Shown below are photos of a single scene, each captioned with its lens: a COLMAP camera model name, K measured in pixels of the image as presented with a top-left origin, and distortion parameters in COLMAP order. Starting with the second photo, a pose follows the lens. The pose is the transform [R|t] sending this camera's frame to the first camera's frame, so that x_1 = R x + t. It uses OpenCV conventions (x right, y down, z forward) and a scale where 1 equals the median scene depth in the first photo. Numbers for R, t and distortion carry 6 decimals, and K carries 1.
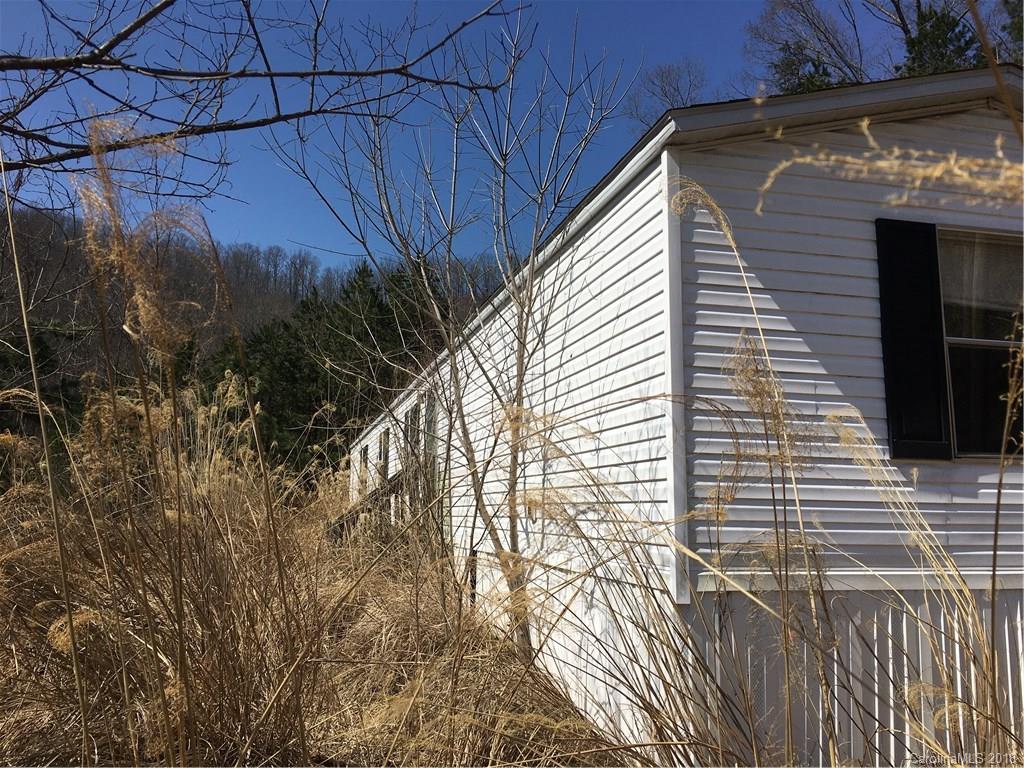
lens RADIAL K [[861.6, 0, 512.0], [0, 861.6, 384.0], [0, 0, 1]] dist [0.104040, -0.207886]
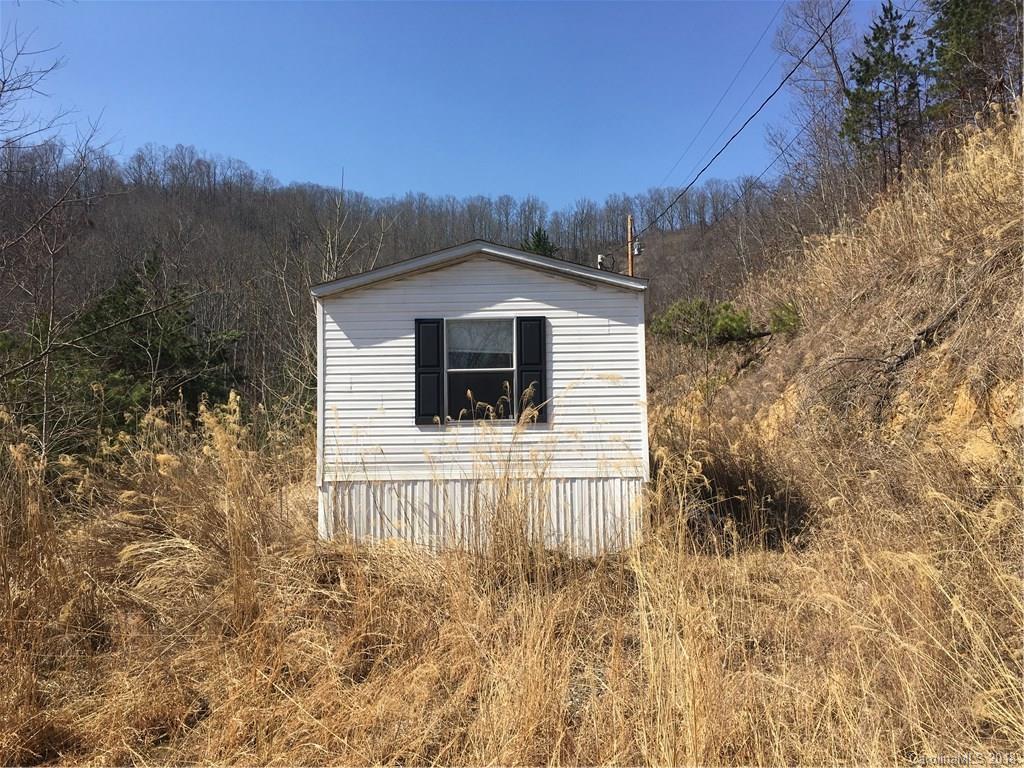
lens RADIAL K [[861.6, 0, 512.0], [0, 861.6, 384.0], [0, 0, 1]] dist [0.104040, -0.207886]
pose [[0.957225, -0.048227, -0.285298, 1.309599], [0.070175, 0.995268, 0.067208, -0.156194], [0.280707, -0.084354, 0.956079, -1.108363]]
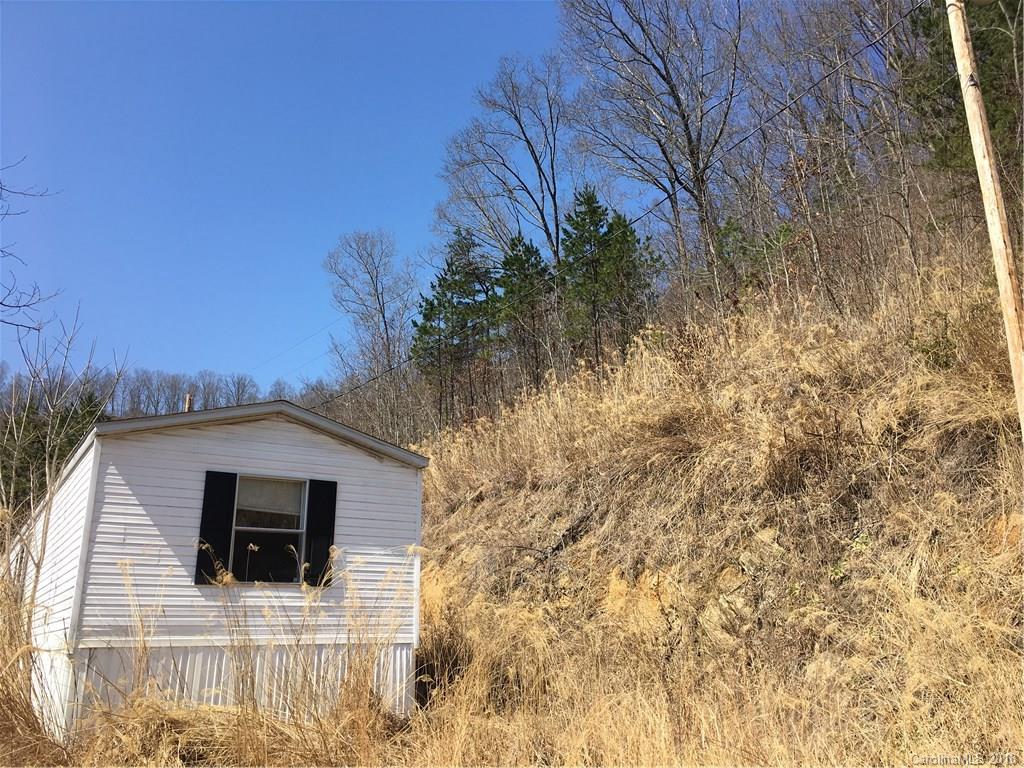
lens RADIAL K [[861.6, 0, 512.0], [0, 861.6, 384.0], [0, 0, 1]] dist [0.104040, -0.207886]
pose [[0.952974, 0.064116, 0.296193, 0.494447], [-0.021414, 0.989167, -0.145223, -0.107014], [-0.302295, 0.132051, 0.944023, -1.316709]]
